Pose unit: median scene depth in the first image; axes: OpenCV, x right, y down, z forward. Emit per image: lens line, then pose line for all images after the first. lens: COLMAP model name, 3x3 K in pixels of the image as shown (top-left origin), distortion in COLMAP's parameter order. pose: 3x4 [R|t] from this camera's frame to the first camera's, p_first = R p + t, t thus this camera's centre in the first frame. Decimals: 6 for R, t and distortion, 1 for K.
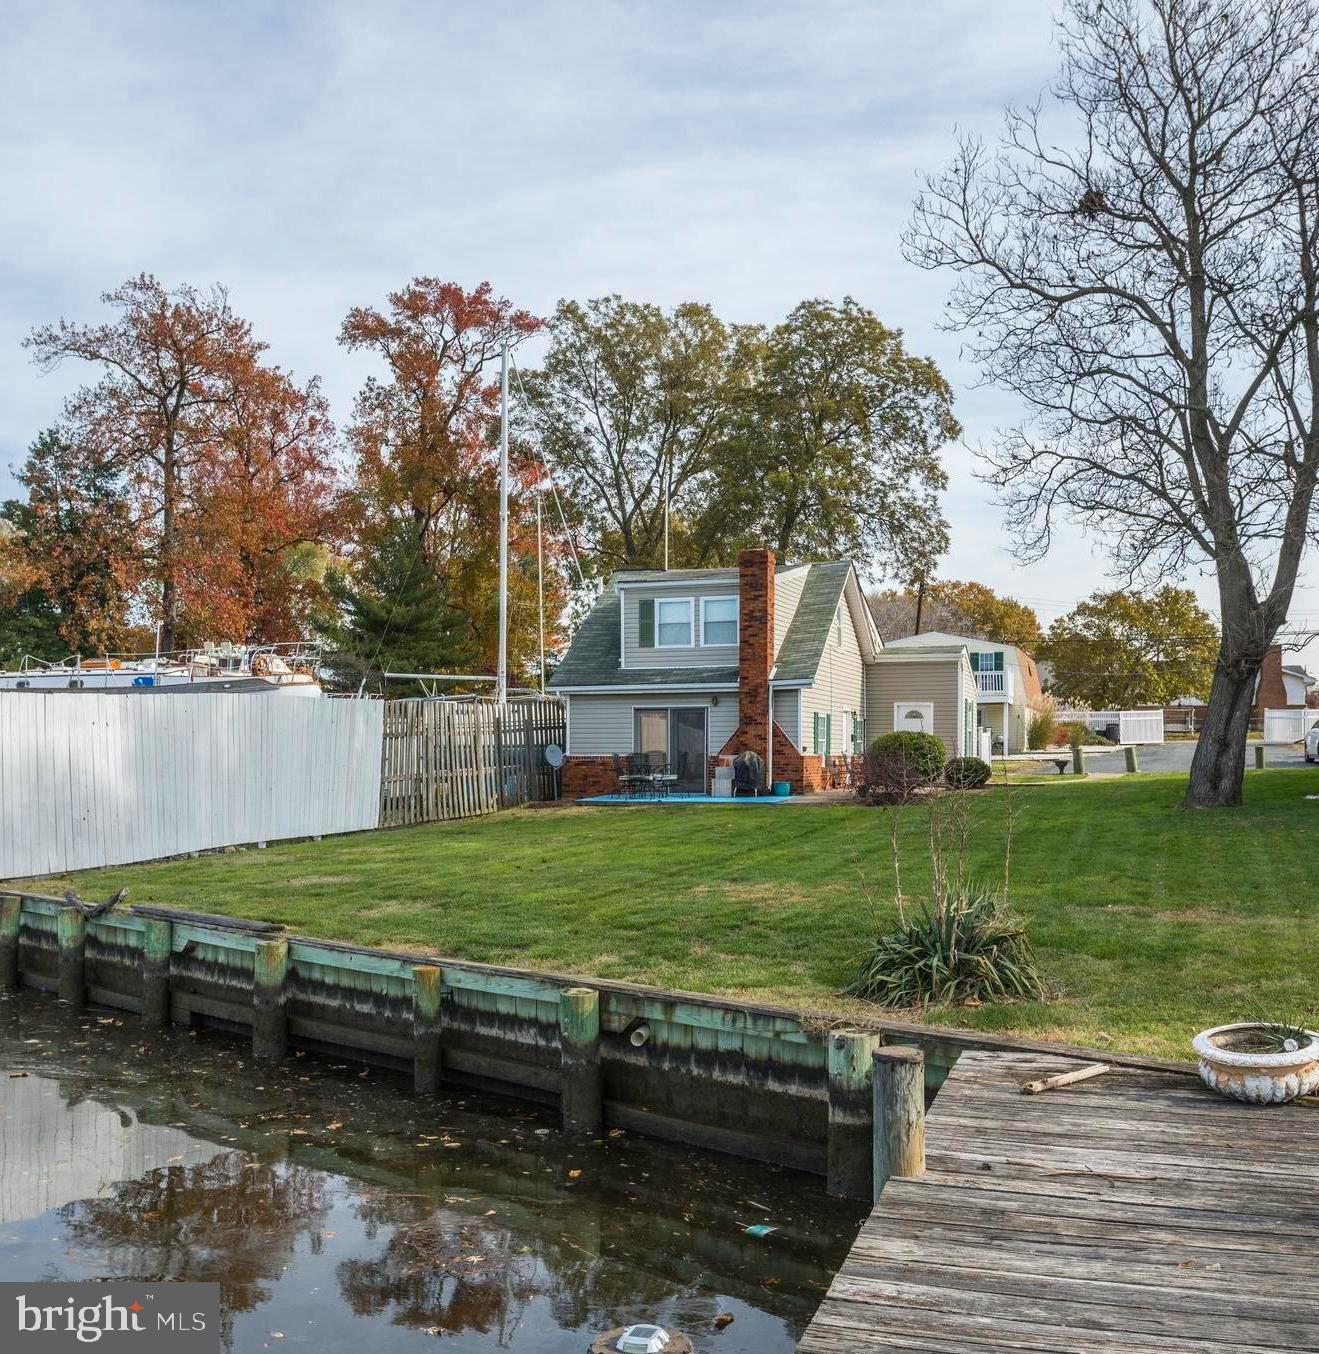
lens RADIAL K [[1508.0, 0, 661.6], [0, 1508.0, 767.7], [0, 0, 1]] dist [-0.015730, -0.024307]
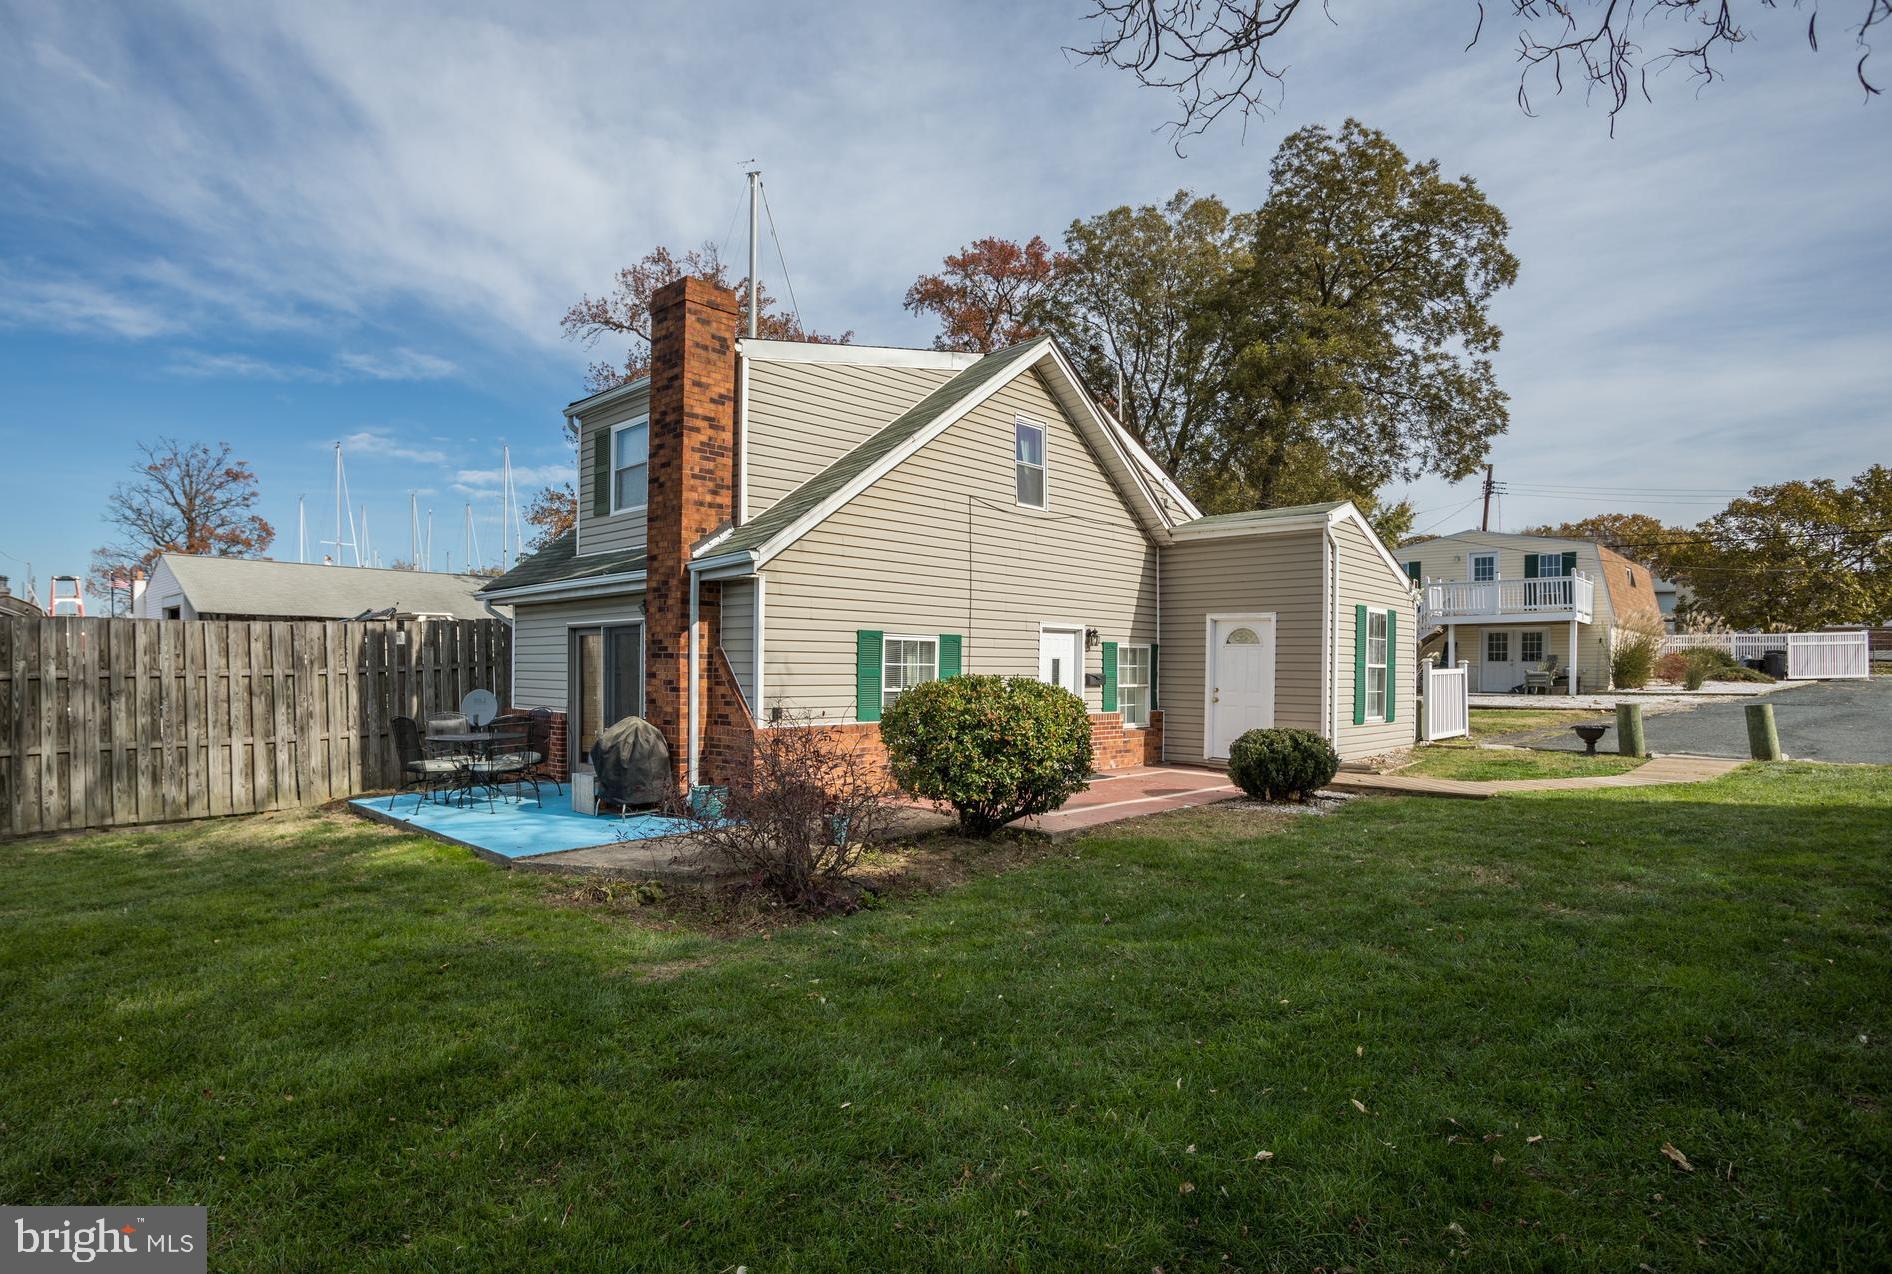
lens RADIAL K [[992.4, 0, 901.7], [0, 992.4, 666.4], [0, 0, 1]] dist [-0.062700, 0.031139]
pose [[0.890683, 0.007712, -0.454559, 0.144719], [-0.012492, 0.999894, -0.007512, -0.013615], [0.454453, 0.012369, 0.890685, 0.421840]]
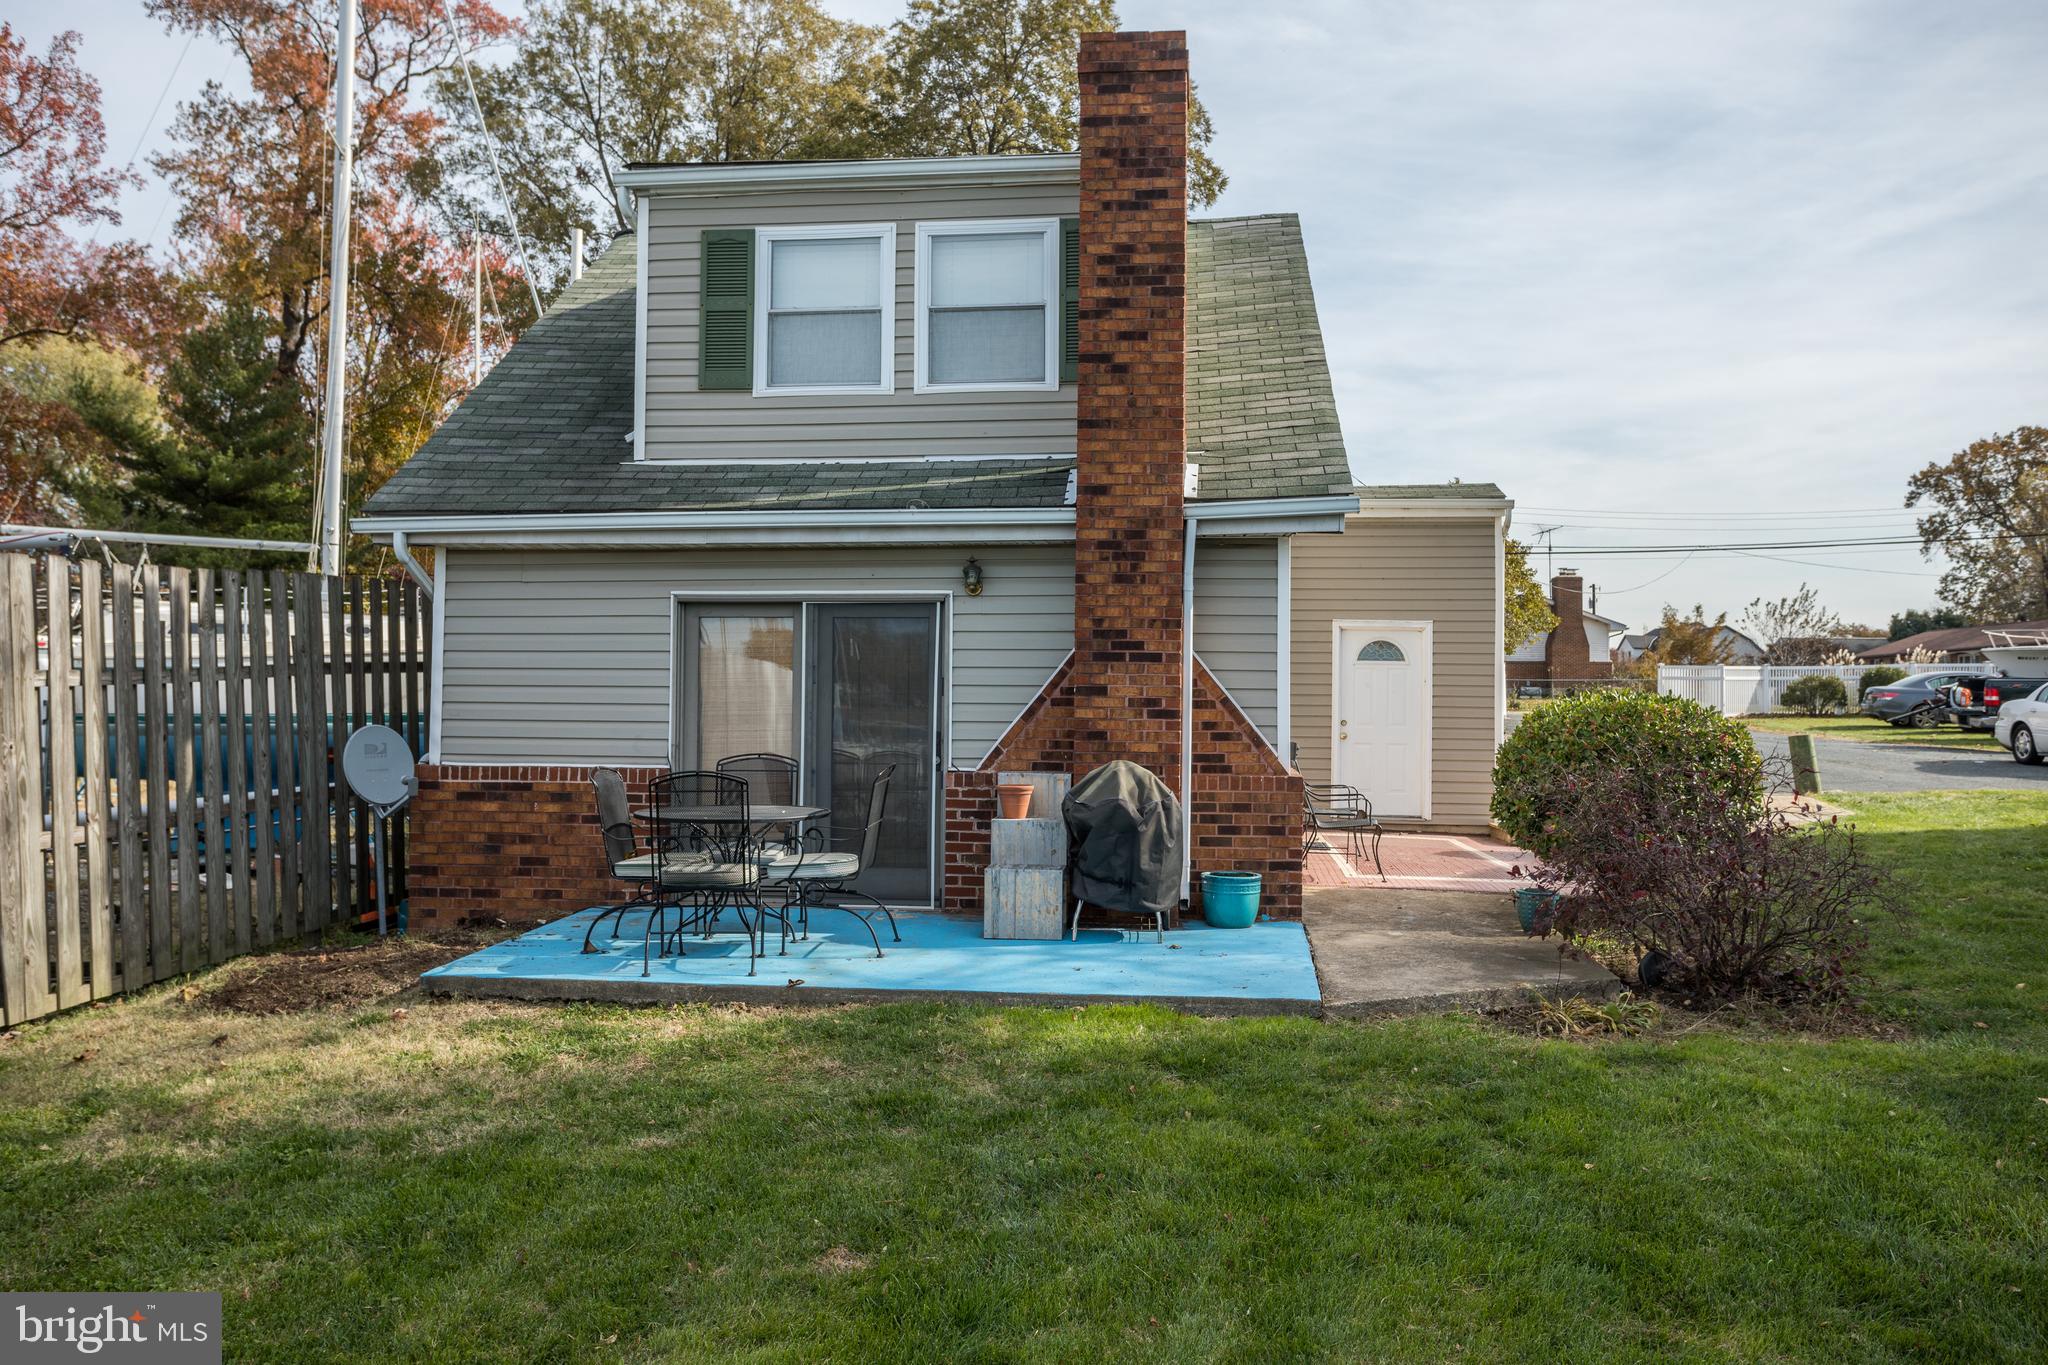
lens RADIAL K [[1633.5, 0, 1028.9], [0, 1633.5, 660.4], [0, 0, 1]] dist [-0.039125, 0.075293]
pose [[0.977480, 0.016427, 0.210386, -0.010303], [-0.007490, 0.999038, -0.043208, -0.008803], [-0.210893, 0.040660, 0.976663, 0.395844]]
